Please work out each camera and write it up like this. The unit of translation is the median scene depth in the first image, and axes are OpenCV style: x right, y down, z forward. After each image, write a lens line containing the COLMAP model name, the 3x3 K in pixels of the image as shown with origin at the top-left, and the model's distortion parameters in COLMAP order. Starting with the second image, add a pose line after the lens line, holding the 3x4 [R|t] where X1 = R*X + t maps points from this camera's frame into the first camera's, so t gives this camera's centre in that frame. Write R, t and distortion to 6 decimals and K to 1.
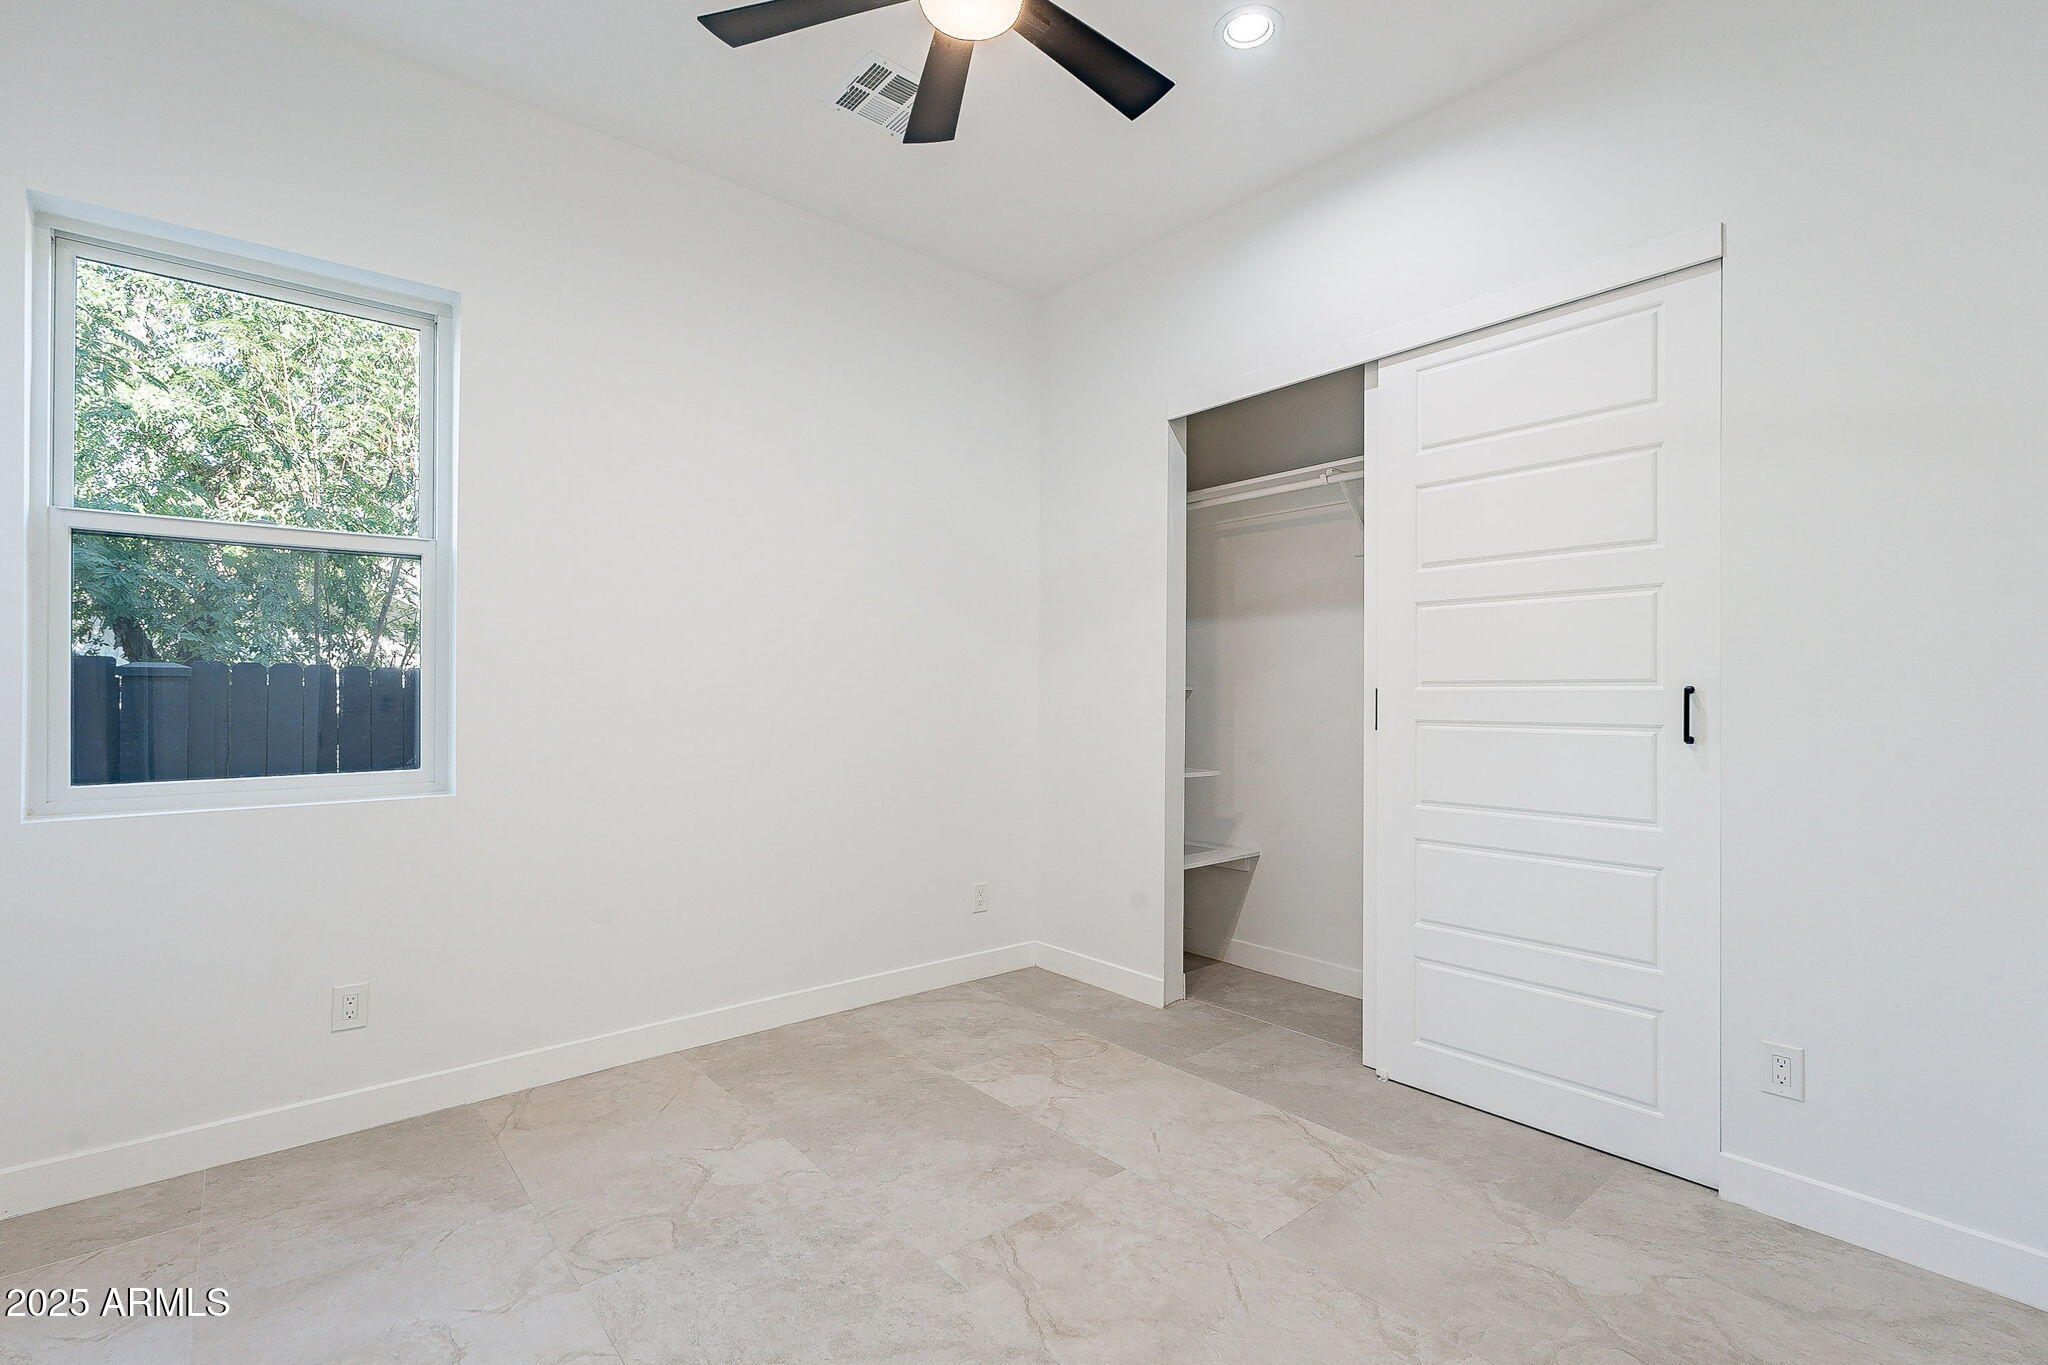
lens RADIAL K [[938.1, 0, 1009.5], [0, 938.1, 685.3], [0, 0, 1]] dist [0.000968, 0.000005]
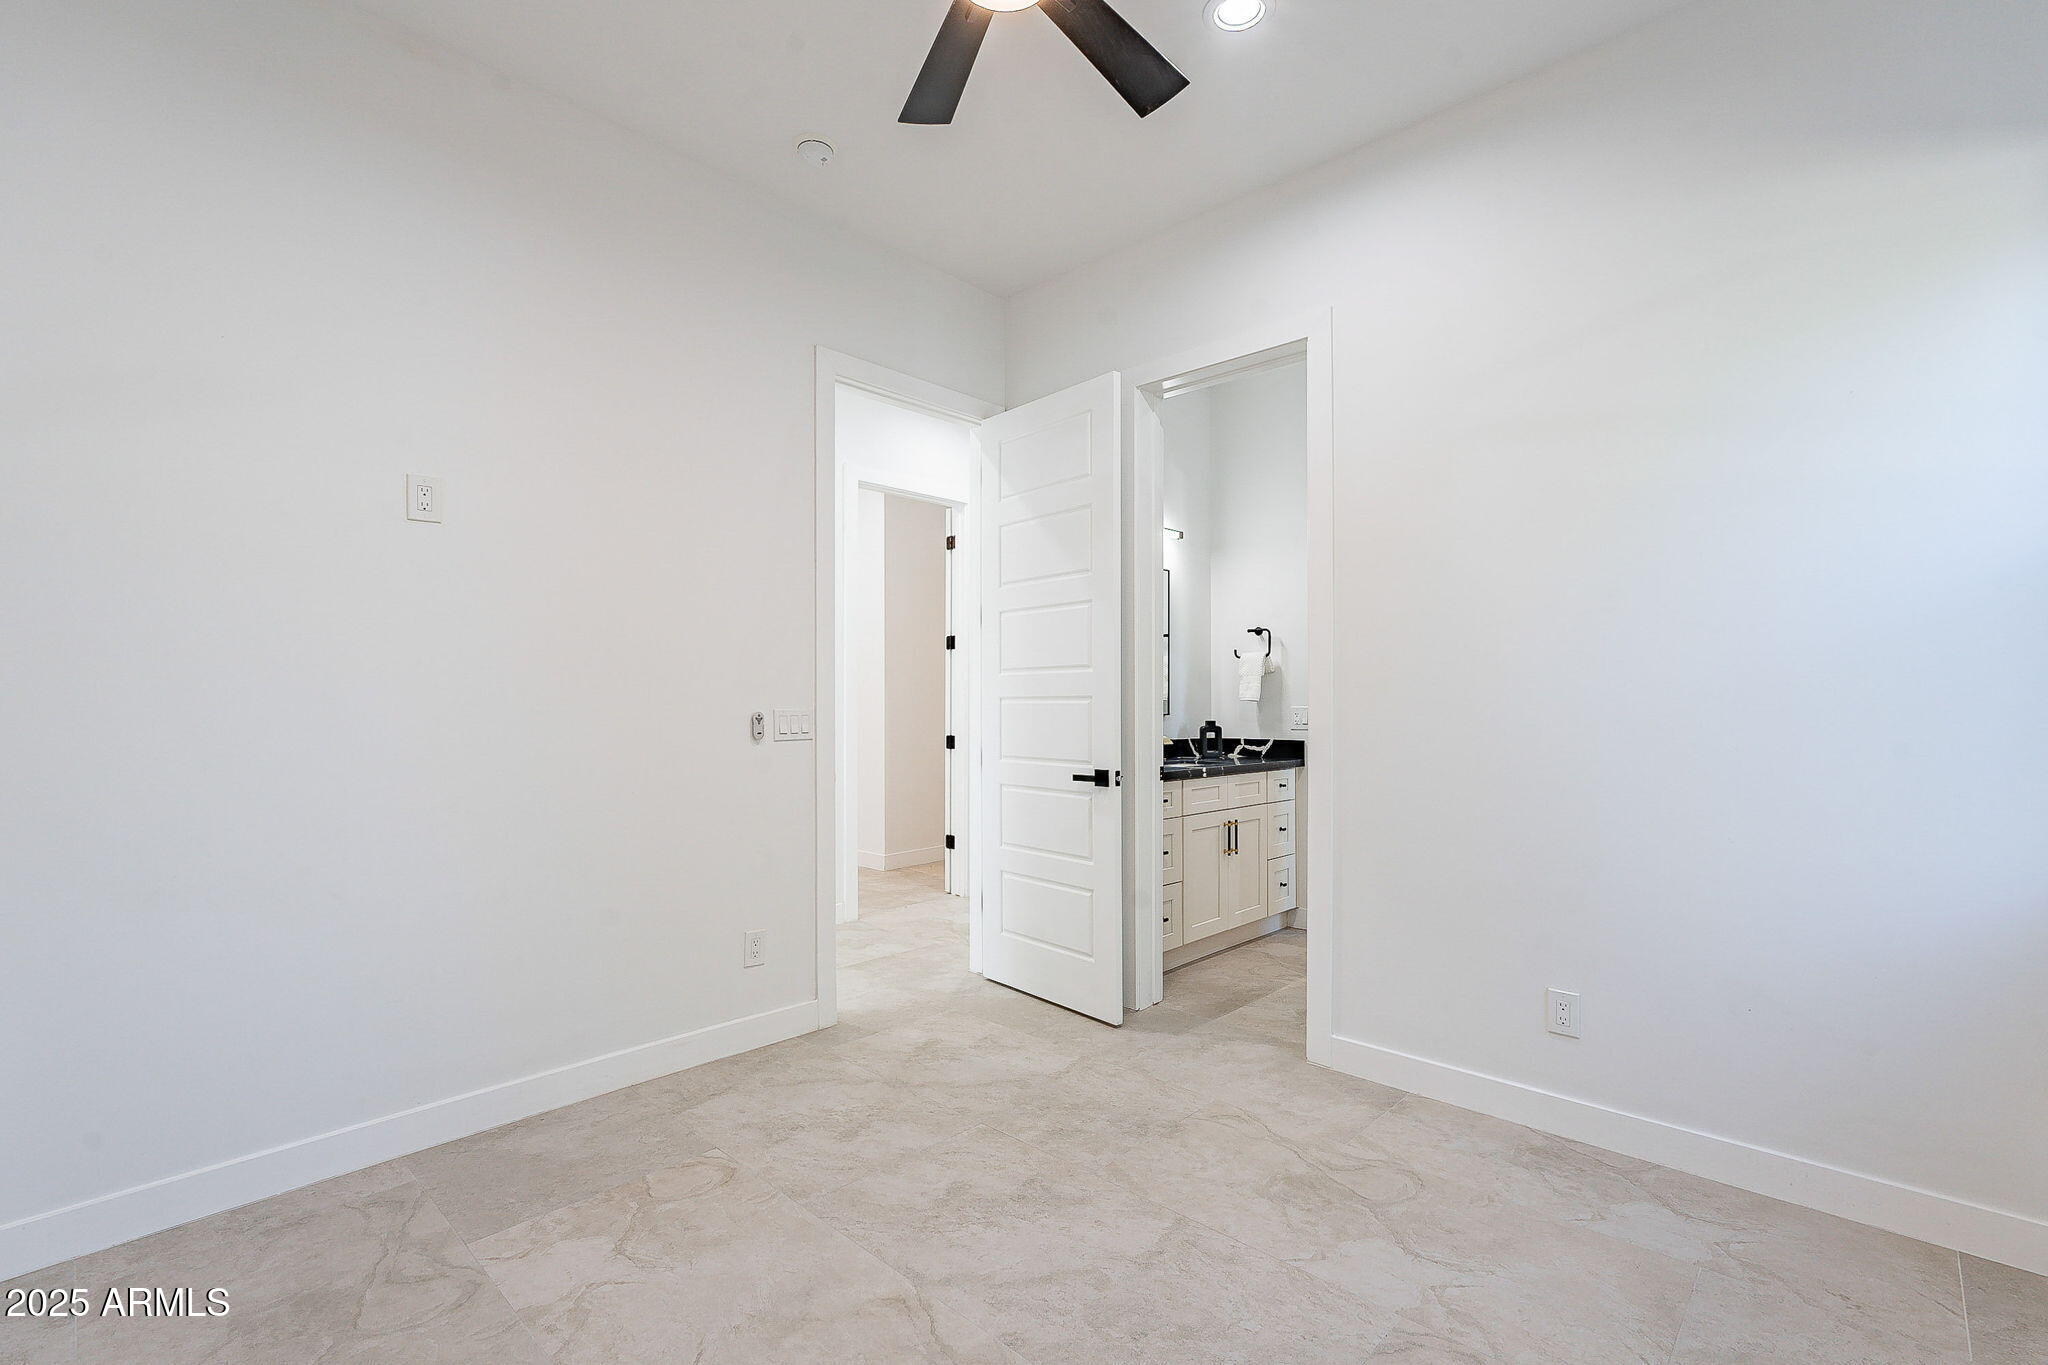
lens RADIAL K [[901.6, 0, 1034.3], [0, 901.6, 687.5], [0, 0, 1]] dist [-0.000758, -0.000372]
pose [[-0.989812, -0.009556, -0.142056, 0.038381], [-0.006474, 0.999734, -0.022137, 0.011982], [0.142230, -0.020992, -0.989611, 1.394912]]
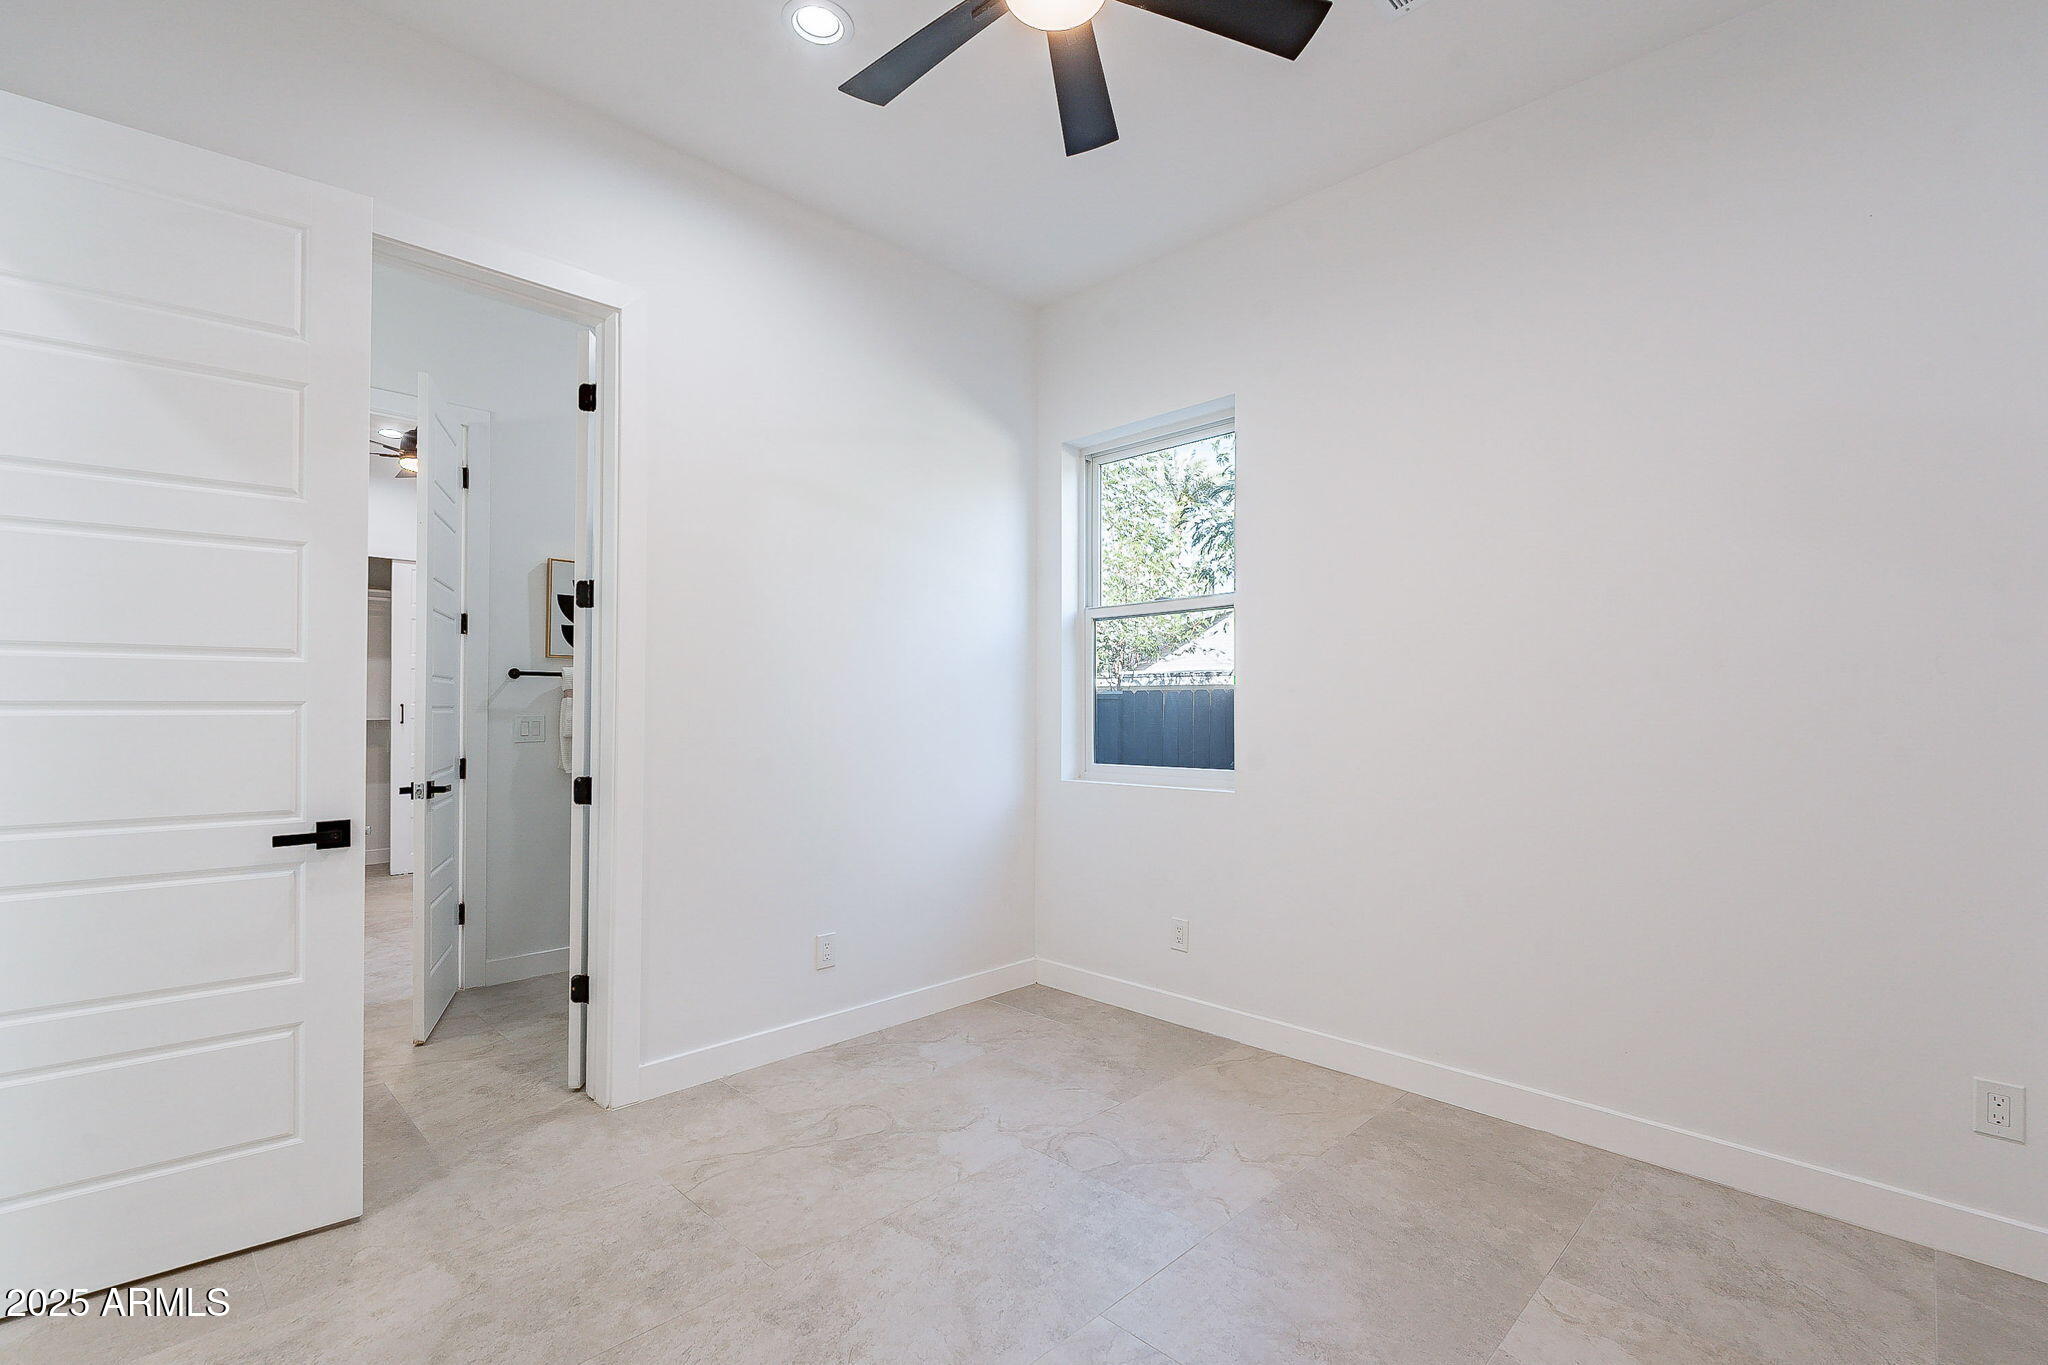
lens RADIAL K [[901.6, 0, 1034.3], [0, 901.6, 687.5], [0, 0, 1]] dist [-0.000758, -0.000372]
pose [[0.100309, -0.027567, -0.994574, 0.637954], [0.004967, 0.999618, -0.027206, 0.006834], [0.994944, -0.002211, 0.100407, 0.650247]]
